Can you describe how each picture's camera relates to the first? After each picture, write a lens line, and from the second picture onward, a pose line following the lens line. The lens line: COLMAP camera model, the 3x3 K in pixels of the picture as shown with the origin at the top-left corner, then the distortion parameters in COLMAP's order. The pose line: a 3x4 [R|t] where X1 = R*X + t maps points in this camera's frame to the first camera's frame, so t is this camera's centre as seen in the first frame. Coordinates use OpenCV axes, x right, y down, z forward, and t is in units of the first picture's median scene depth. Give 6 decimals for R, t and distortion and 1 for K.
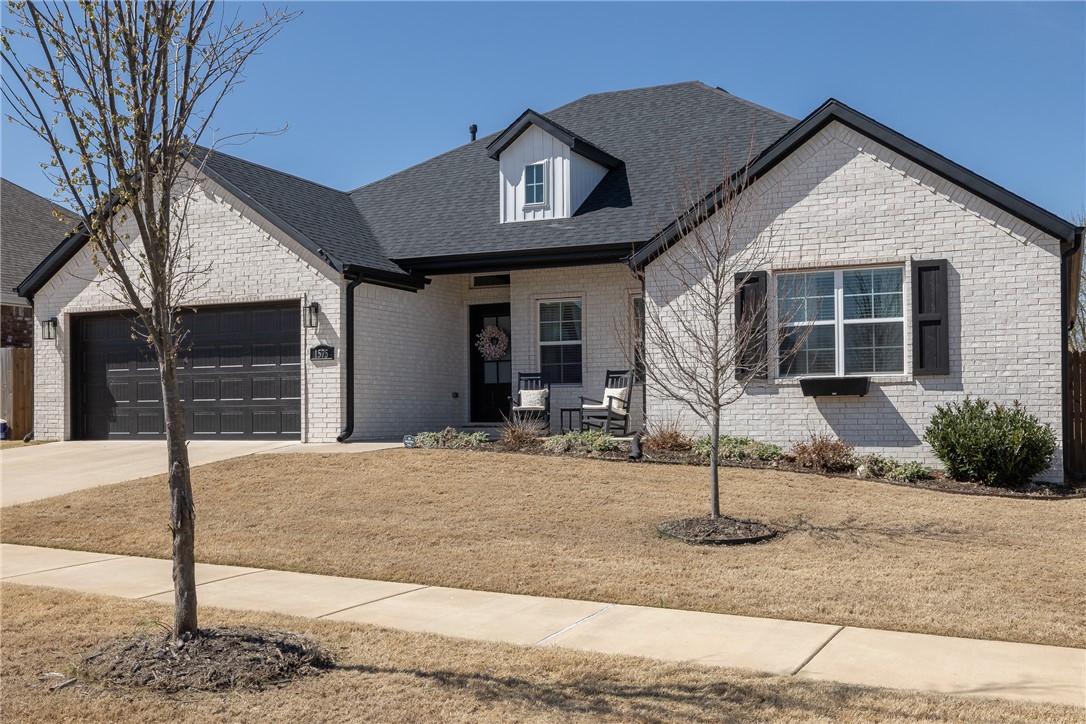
lens RADIAL K [[1099.7, 0, 542.9], [0, 1099.7, 370.0], [0, 0, 1]] dist [0.069615, 0.000000]
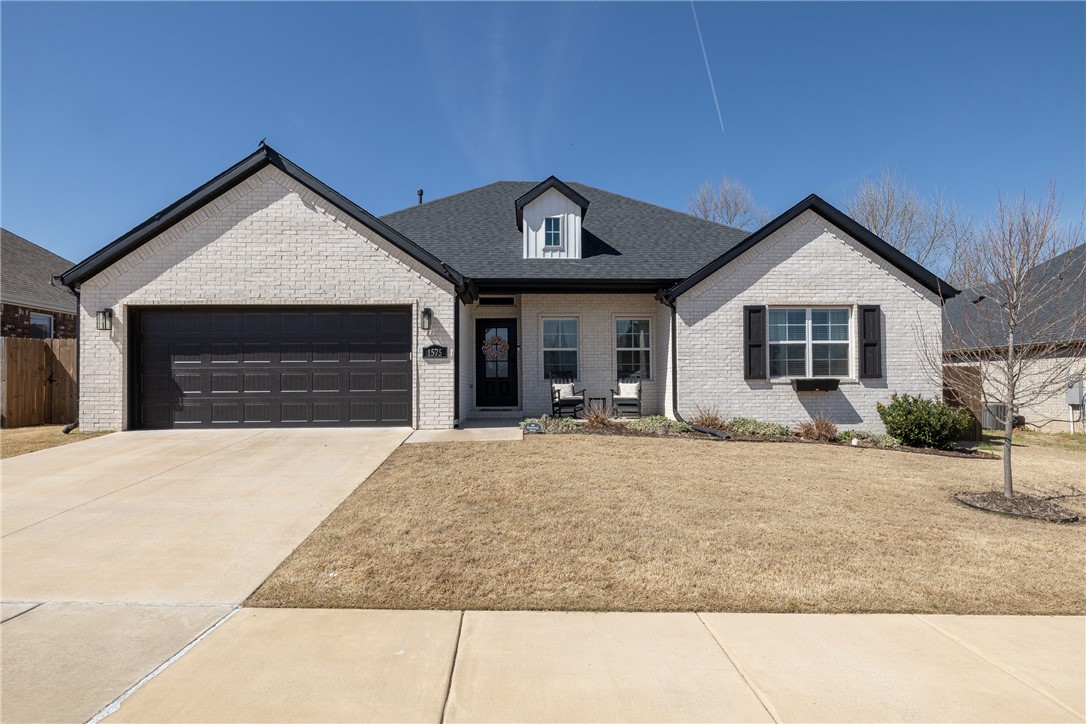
lens RADIAL K [[592.4, 0, 544.7], [0, 592.4, 365.6], [0, 0, 1]] dist [0.019427, -0.001214]
pose [[0.892558, 0.018998, 0.450531, -0.375505], [-0.018748, 0.999812, -0.005017, -0.000180], [-0.450542, -0.003969, 0.892747, 0.386969]]
